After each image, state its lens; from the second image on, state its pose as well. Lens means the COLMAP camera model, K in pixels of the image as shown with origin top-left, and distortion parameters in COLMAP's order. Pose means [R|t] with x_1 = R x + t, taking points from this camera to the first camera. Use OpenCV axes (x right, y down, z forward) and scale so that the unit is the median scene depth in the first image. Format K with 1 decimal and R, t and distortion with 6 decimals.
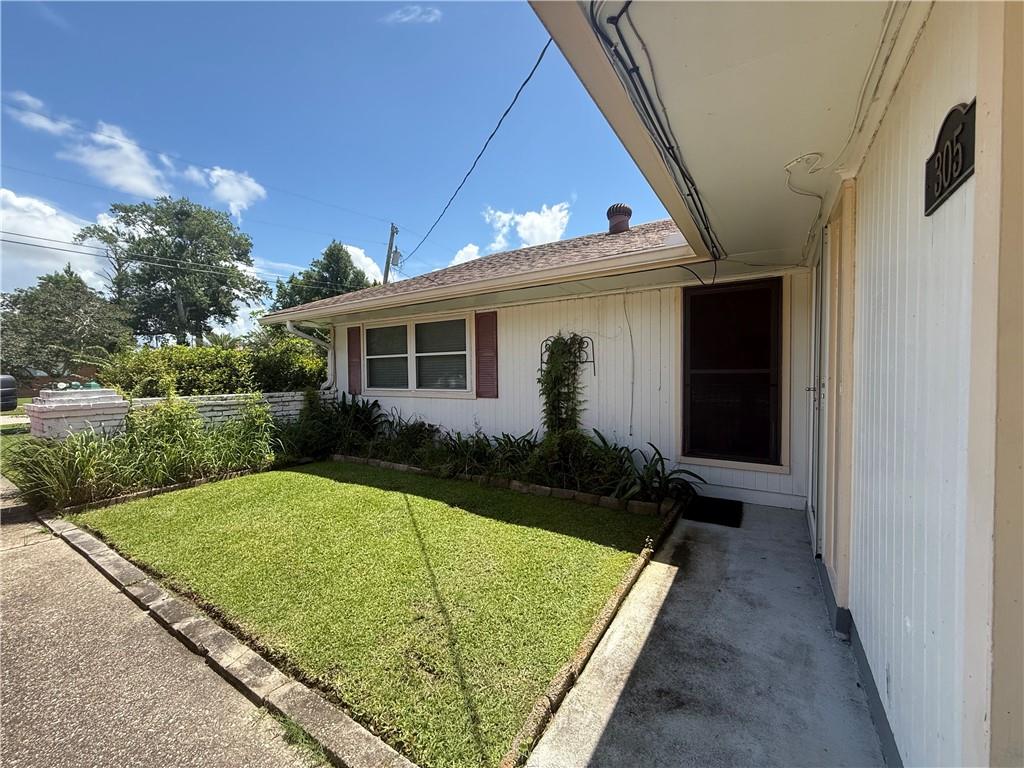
lens RADIAL K [[406.5, 0, 510.8], [0, 406.5, 384.4], [0, 0, 1]] dist [-0.001823, -0.000224]
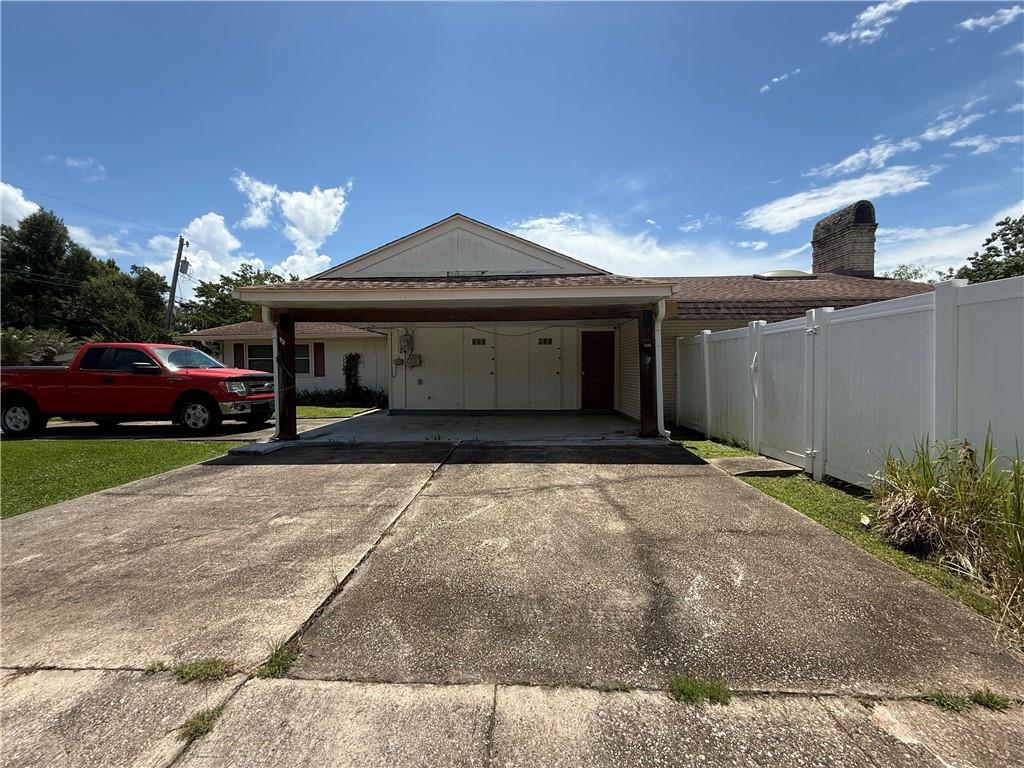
lens RADIAL K [[406.5, 0, 510.8], [0, 406.5, 384.4], [0, 0, 1]] dist [-0.001823, -0.000224]
pose [[0.865759, -0.015099, 0.500233, -0.281583], [0.013234, 0.999886, 0.007277, 0.075957], [-0.500285, 0.000320, 0.865860, -1.691998]]
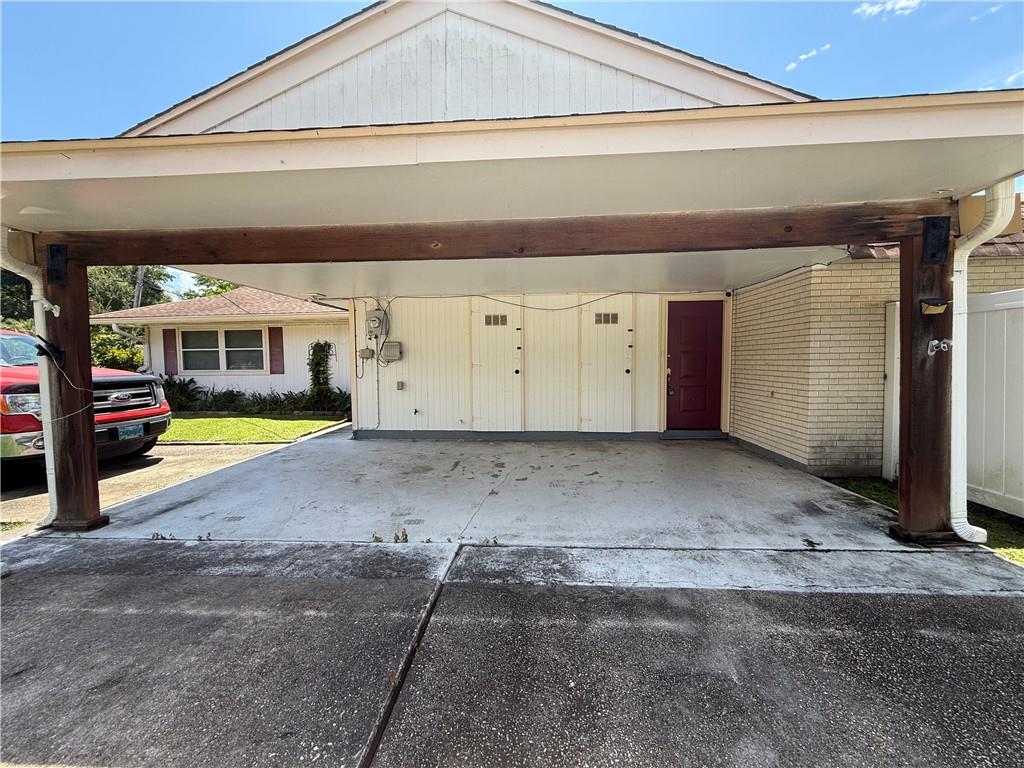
lens RADIAL K [[406.5, 0, 510.8], [0, 406.5, 384.4], [0, 0, 1]] dist [-0.001823, -0.000224]
pose [[0.883340, -0.025629, 0.468032, 0.011470], [0.014167, 0.999508, 0.027994, 0.042272], [-0.468520, -0.018098, 0.883268, -1.065446]]
